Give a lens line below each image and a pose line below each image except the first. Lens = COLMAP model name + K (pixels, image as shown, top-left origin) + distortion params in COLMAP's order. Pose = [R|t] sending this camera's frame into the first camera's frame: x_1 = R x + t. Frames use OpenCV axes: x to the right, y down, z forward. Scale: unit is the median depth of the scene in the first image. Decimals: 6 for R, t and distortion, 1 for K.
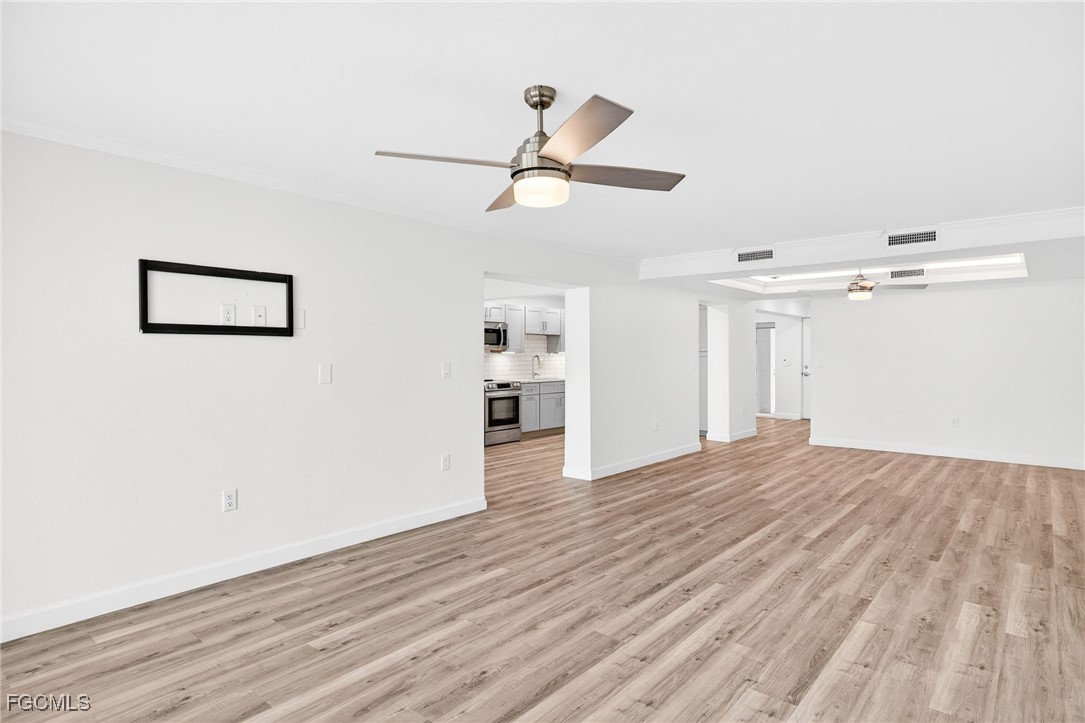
lens RADIAL K [[585.4, 0, 542.9], [0, 585.4, 358.9], [0, 0, 1]] dist [0.001446, -0.000083]
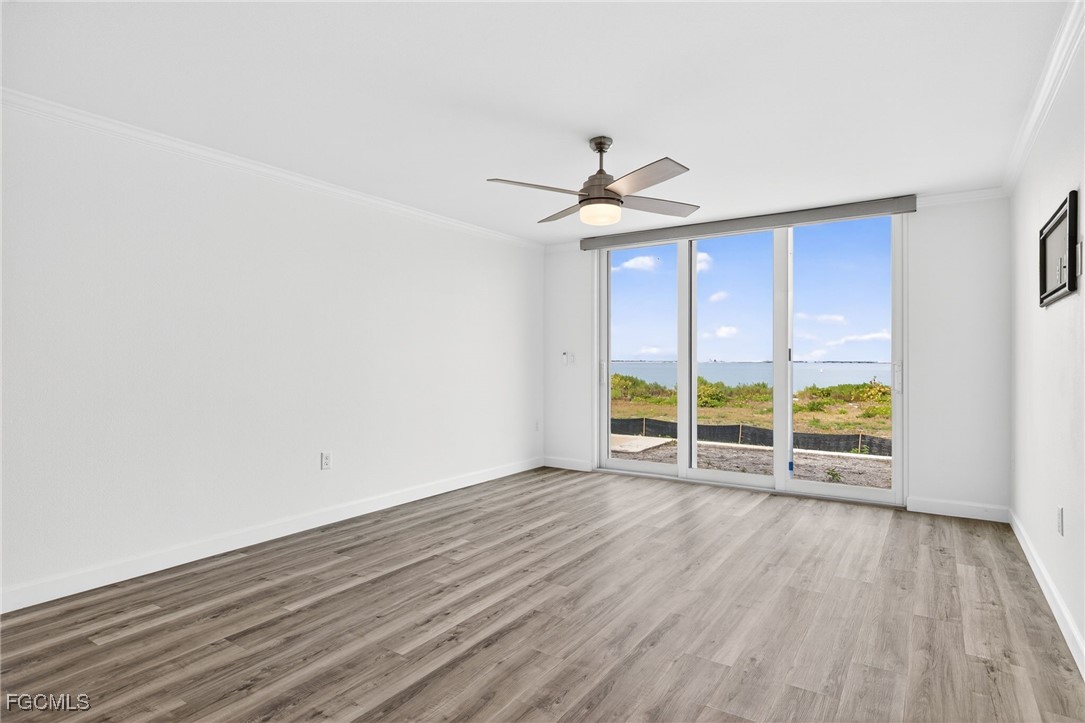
lens RADIAL K [[585.4, 0, 542.9], [0, 585.4, 358.9], [0, 0, 1]] dist [0.001446, -0.000083]
pose [[-0.992947, 0.002038, -0.118539, 0.209425], [0.001741, 0.999995, 0.002603, 0.032691], [0.118543, 0.002378, -0.992946, 1.673677]]
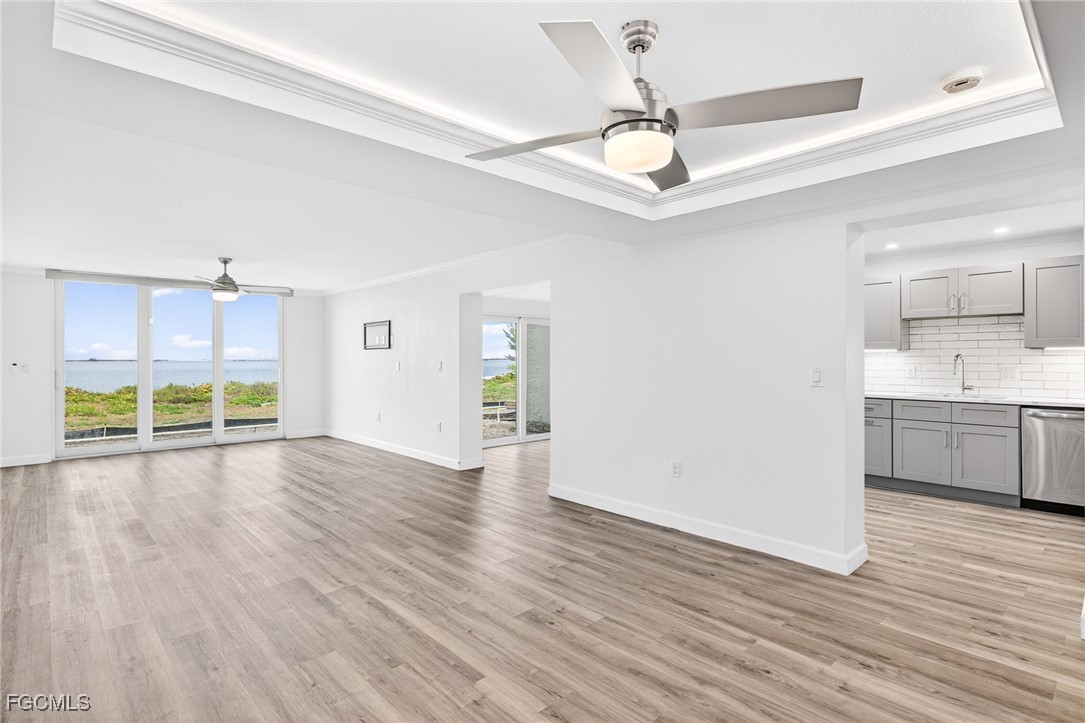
lens RADIAL K [[538.8, 0, 545.8], [0, 538.8, 359.9], [0, 0, 1]] dist [-0.000354, 0.000694]
pose [[-0.113613, 0.006224, -0.993506, 1.629302], [-0.001337, 0.999979, 0.006417, -0.010373], [0.993524, 0.002058, -0.113602, 1.959054]]
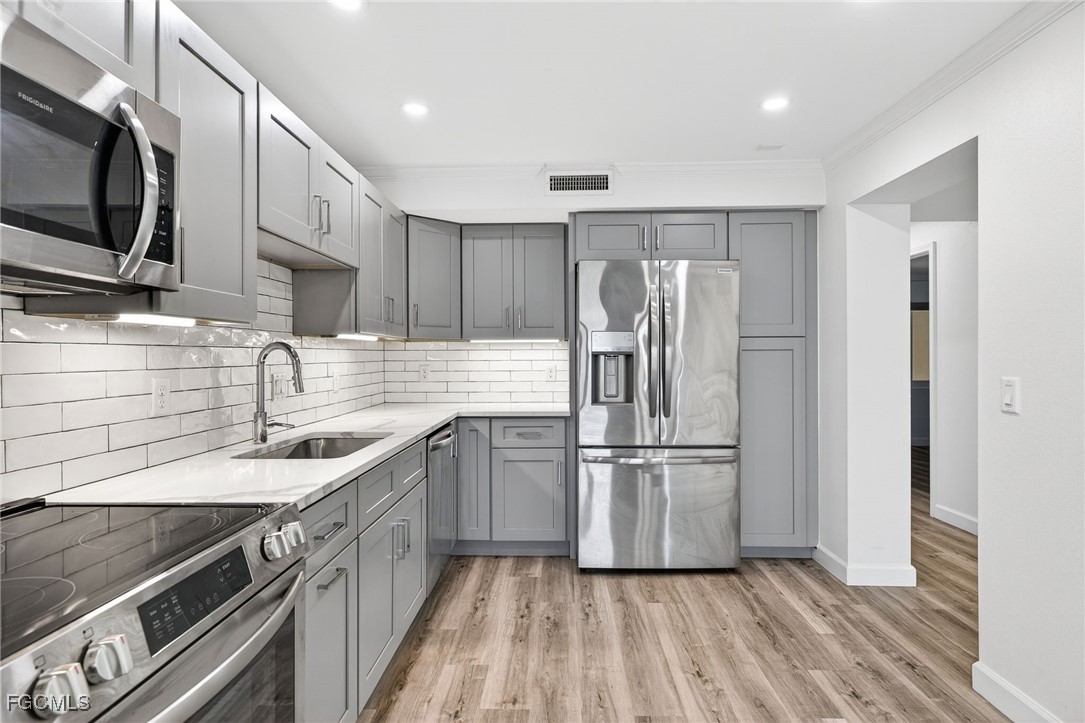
lens RADIAL K [[585.4, 0, 542.9], [0, 585.4, 358.9], [0, 0, 1]] dist [0.001446, -0.000083]
pose [[0.777264, -0.001928, 0.629171, -0.223188], [0.002702, 0.999996, -0.000274, 0.001979], [-0.629168, 0.001913, 0.777267, 2.237547]]
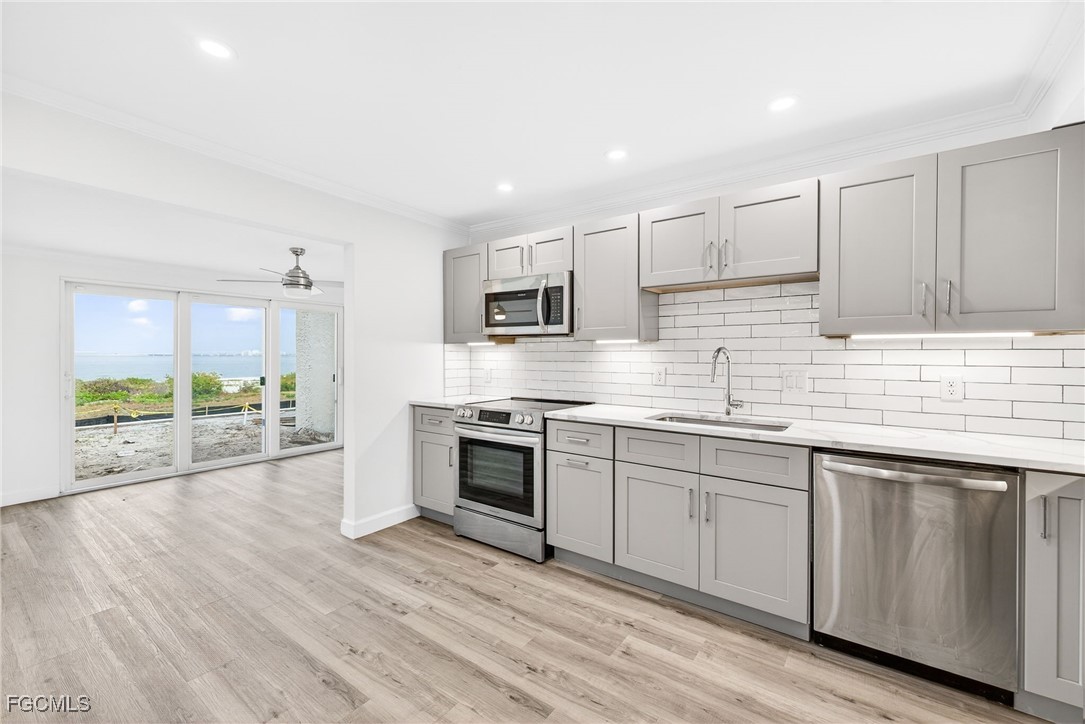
lens RADIAL K [[454.9, 0, 546.4], [0, 454.9, 358.8], [0, 0, 1]] dist [0.010929, -0.000012]
pose [[0.080305, 0.013214, -0.996683, 0.710635], [-0.006031, 0.999900, 0.012771, -0.006873], [0.996752, 0.004986, 0.080377, 2.599976]]
